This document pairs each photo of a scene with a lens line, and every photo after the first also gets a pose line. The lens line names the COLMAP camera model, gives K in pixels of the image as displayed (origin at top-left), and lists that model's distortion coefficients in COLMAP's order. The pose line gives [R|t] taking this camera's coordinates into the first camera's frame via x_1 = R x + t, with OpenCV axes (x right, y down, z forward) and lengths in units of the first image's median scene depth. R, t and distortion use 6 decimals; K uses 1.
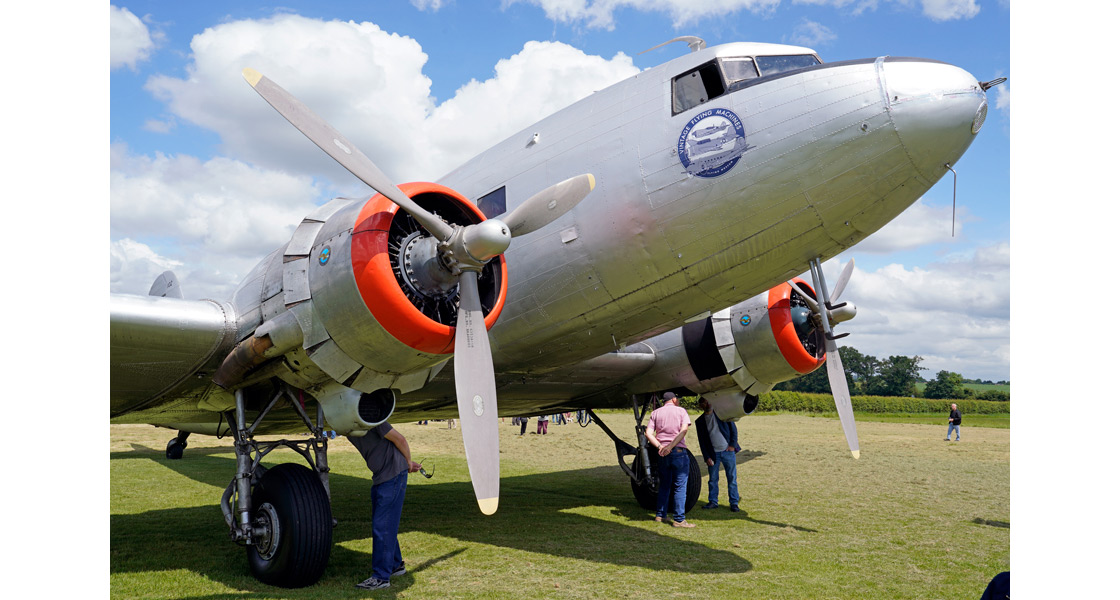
lens RADIAL K [[723.5, 0, 555.8], [0, 723.5, 281.9], [0, 0, 1]] dist [-0.004591, -0.000123]
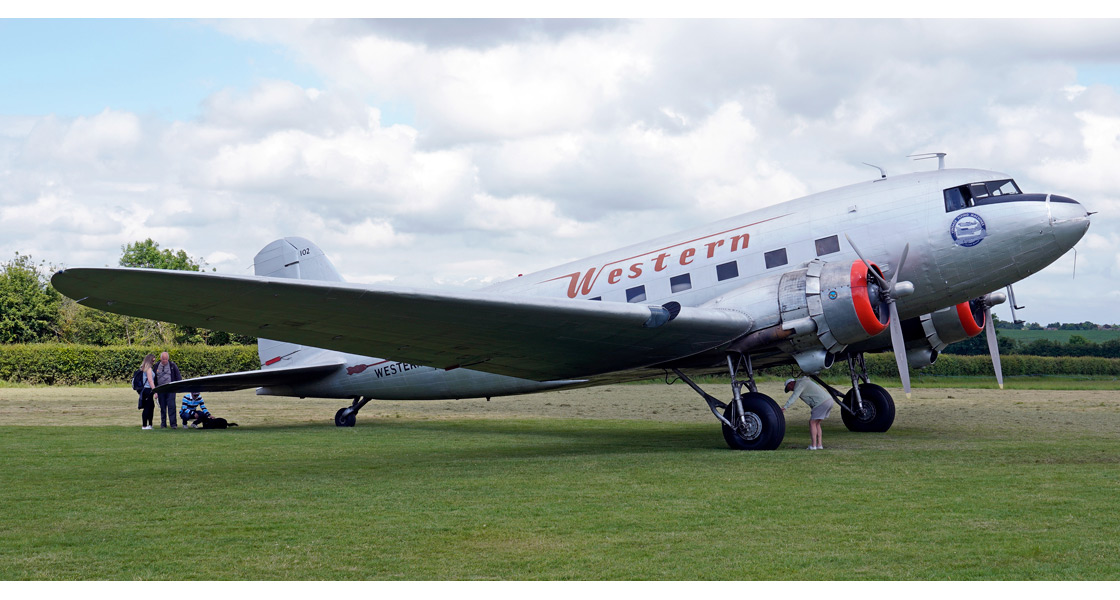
lens RADIAL K [[1856.5, 0, 578.8], [0, 1856.5, 281.4], [0, 0, 1]] dist [0.283071, 0.009848]
pose [[0.951890, -0.013108, 0.306161, -2.409649], [-0.020755, 0.994033, 0.107089, -0.579438], [-0.305737, -0.108291, 0.945937, -3.632180]]
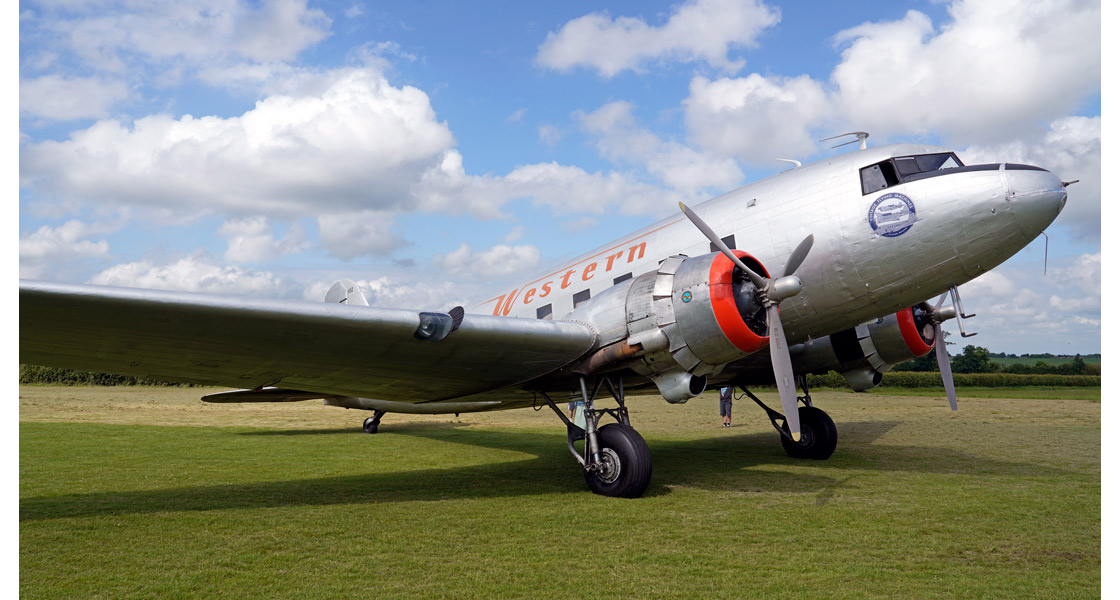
lens RADIAL K [[778.4, 0, 560.0], [0, 778.4, 300.0], [0, 0, 1]] dist [-0.051135, 0.081121]
pose [[0.999681, -0.019119, 0.016519, -0.528816], [0.018173, 0.998286, 0.055622, -0.110775], [-0.017554, -0.055304, 0.998315, -0.671371]]
